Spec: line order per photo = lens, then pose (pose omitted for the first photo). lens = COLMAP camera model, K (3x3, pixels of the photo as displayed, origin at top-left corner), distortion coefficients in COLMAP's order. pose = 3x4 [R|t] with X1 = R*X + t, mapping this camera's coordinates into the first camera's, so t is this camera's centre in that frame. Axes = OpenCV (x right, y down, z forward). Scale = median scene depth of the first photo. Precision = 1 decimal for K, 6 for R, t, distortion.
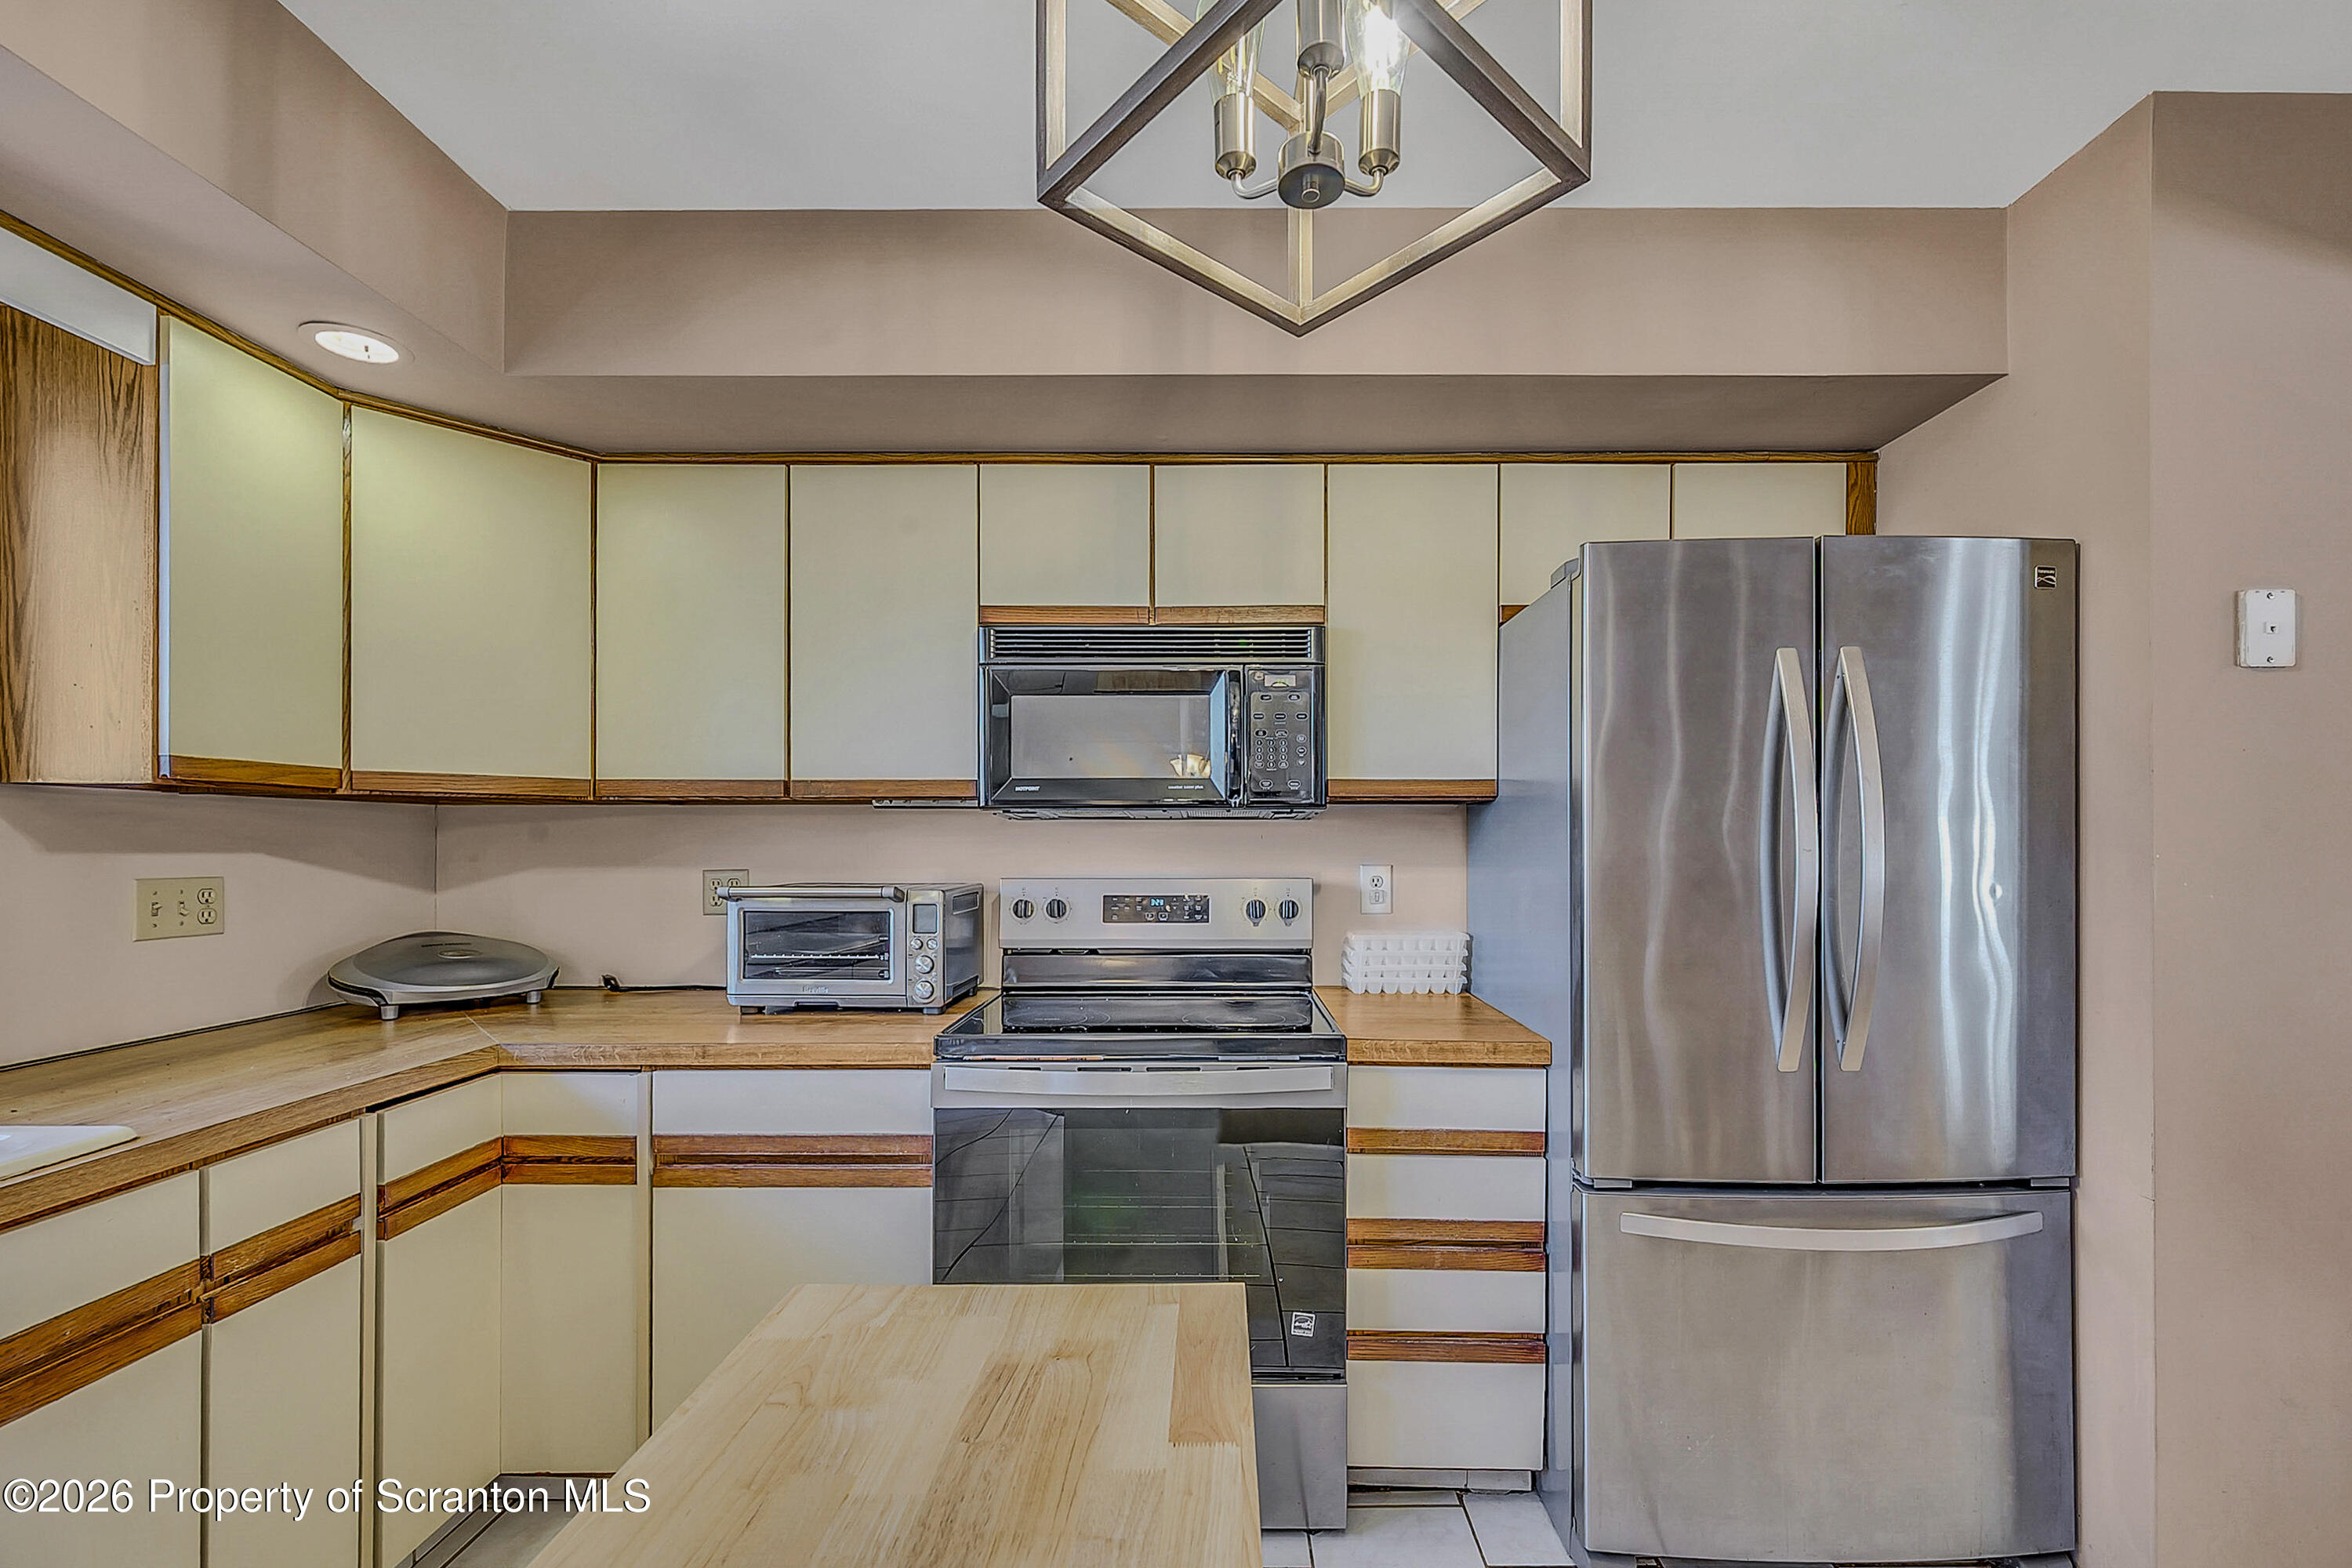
lens RADIAL K [[948.0, 0, 1200.4], [0, 948.0, 830.6], [0, 0, 1]] dist [0.001800, 0.000189]
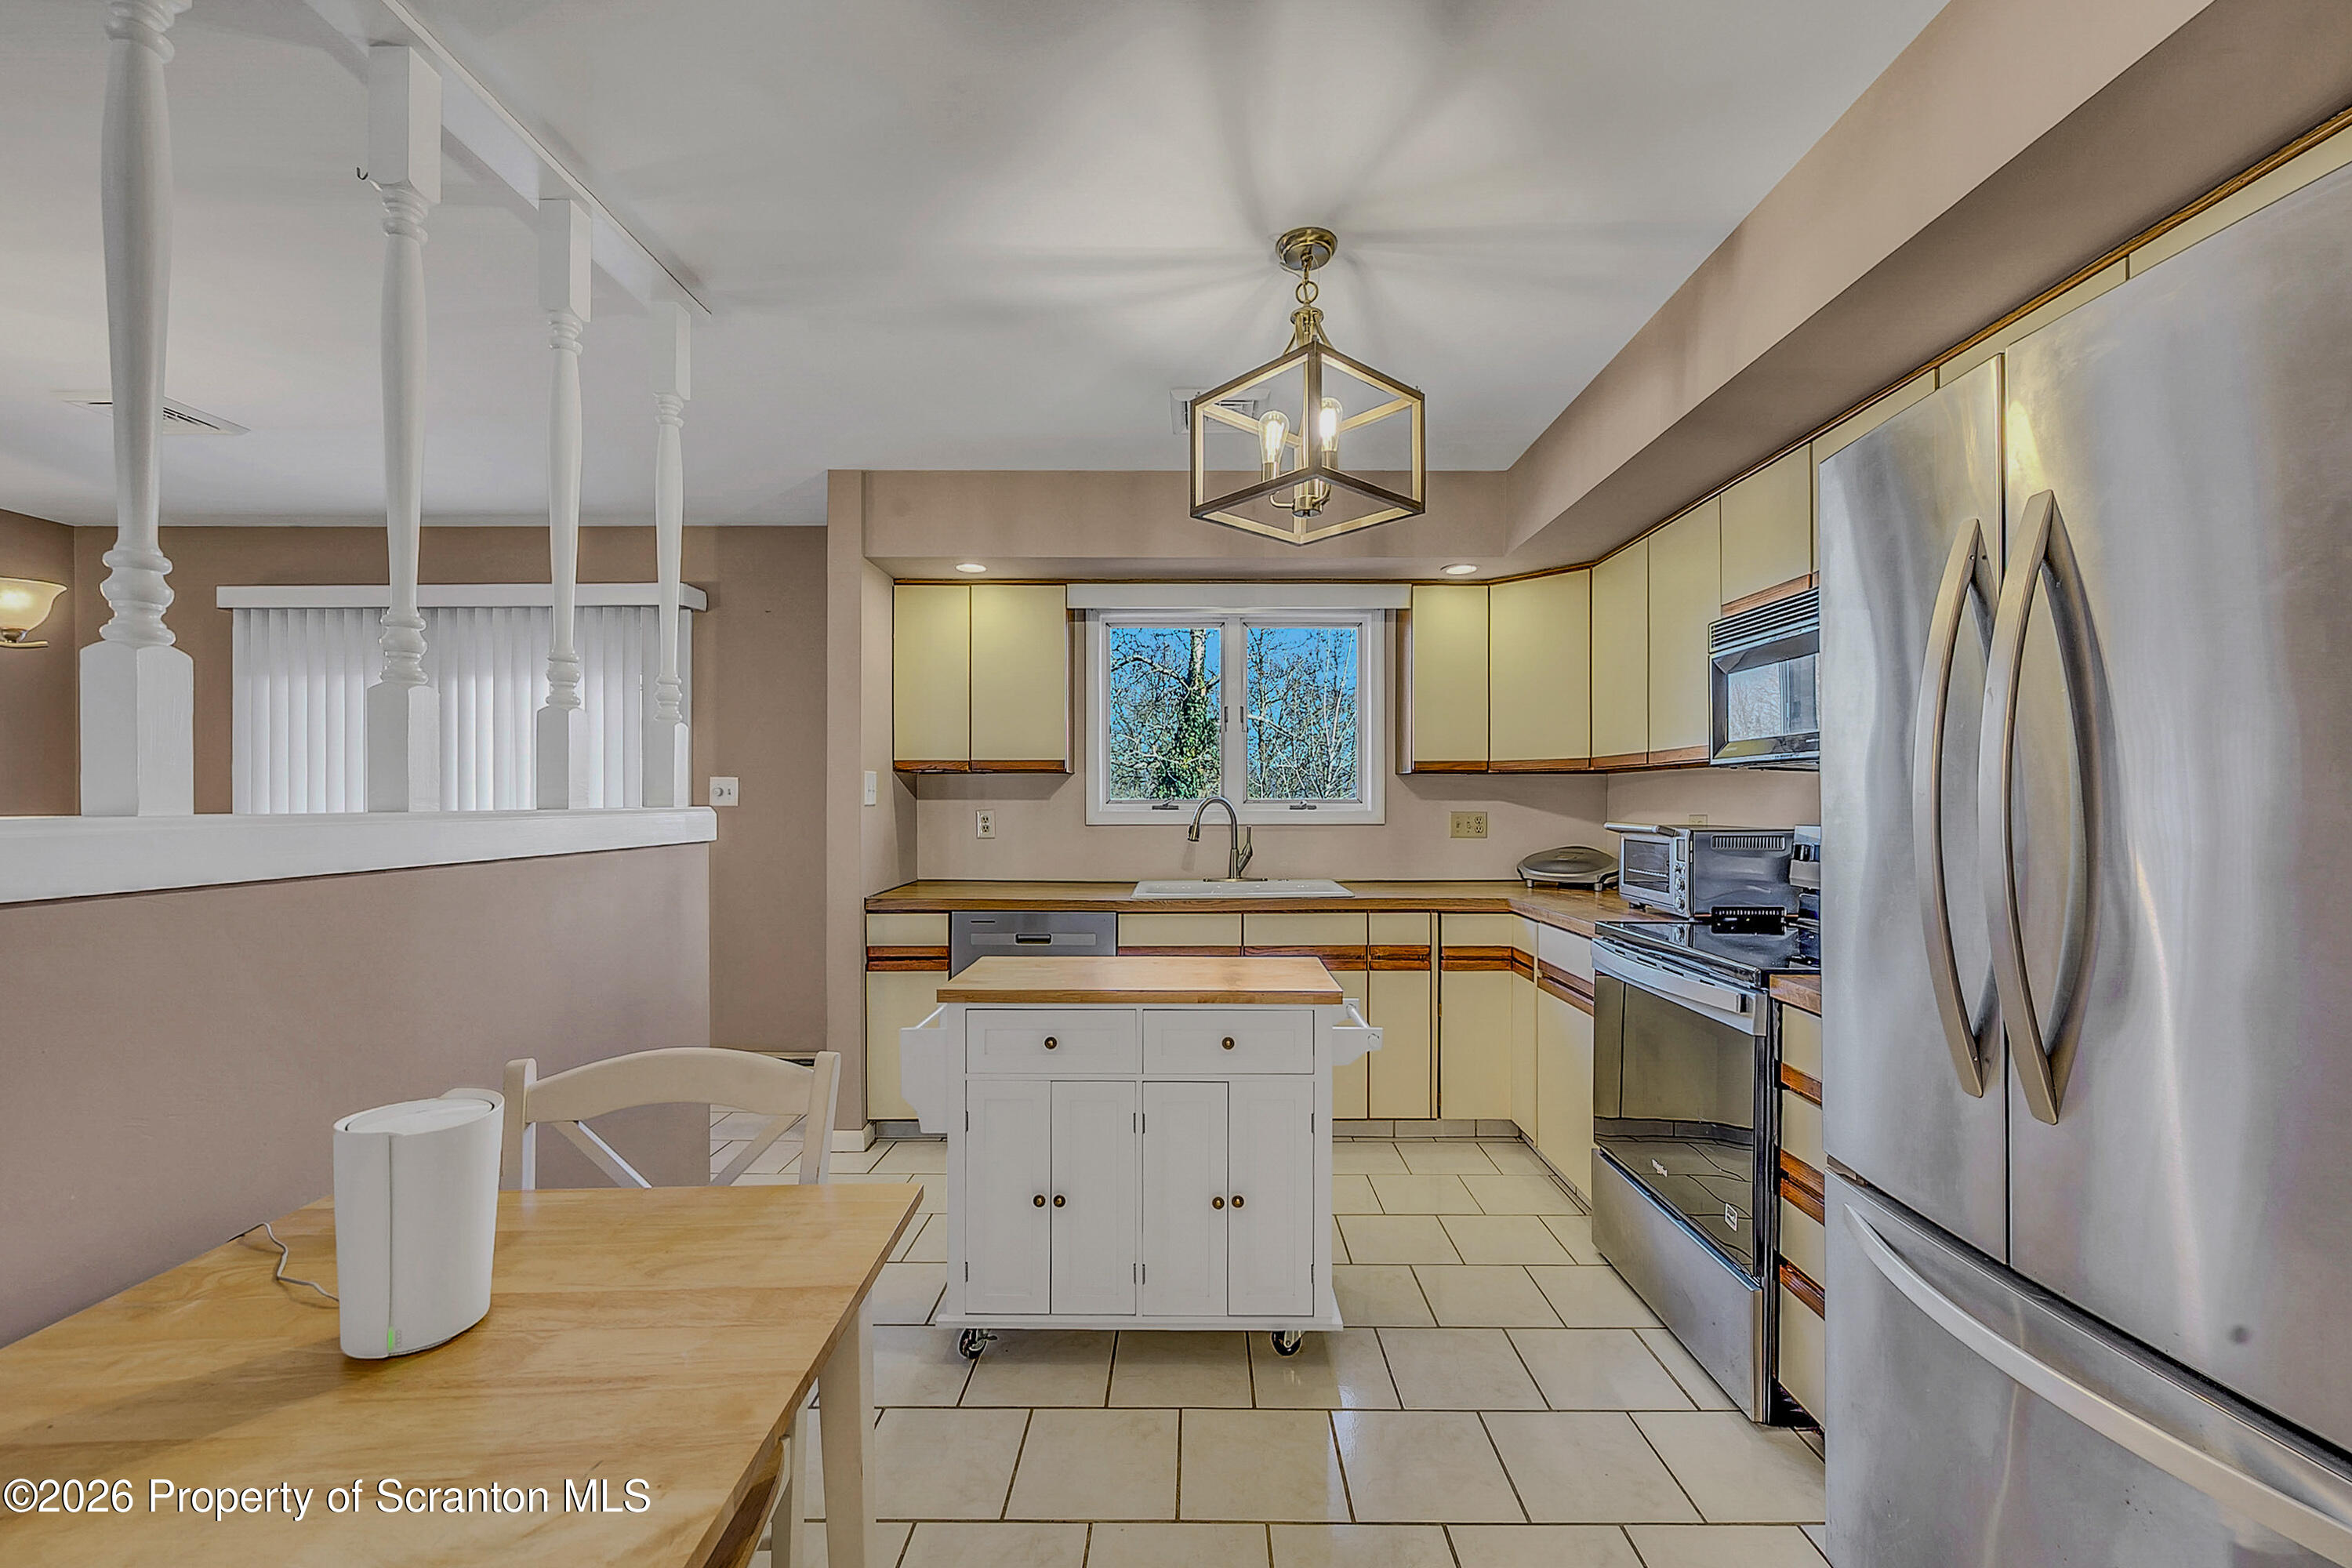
lens RADIAL K [[948.0, 0, 1180.6], [0, 948.0, 793.4], [0, 0, 1]] dist [0.001800, 0.000189]
pose [[-0.010687, -0.003634, -0.999936, 1.168334], [0.013936, 0.999896, -0.003783, 0.005100], [0.999846, -0.013975, -0.010636, 0.328972]]
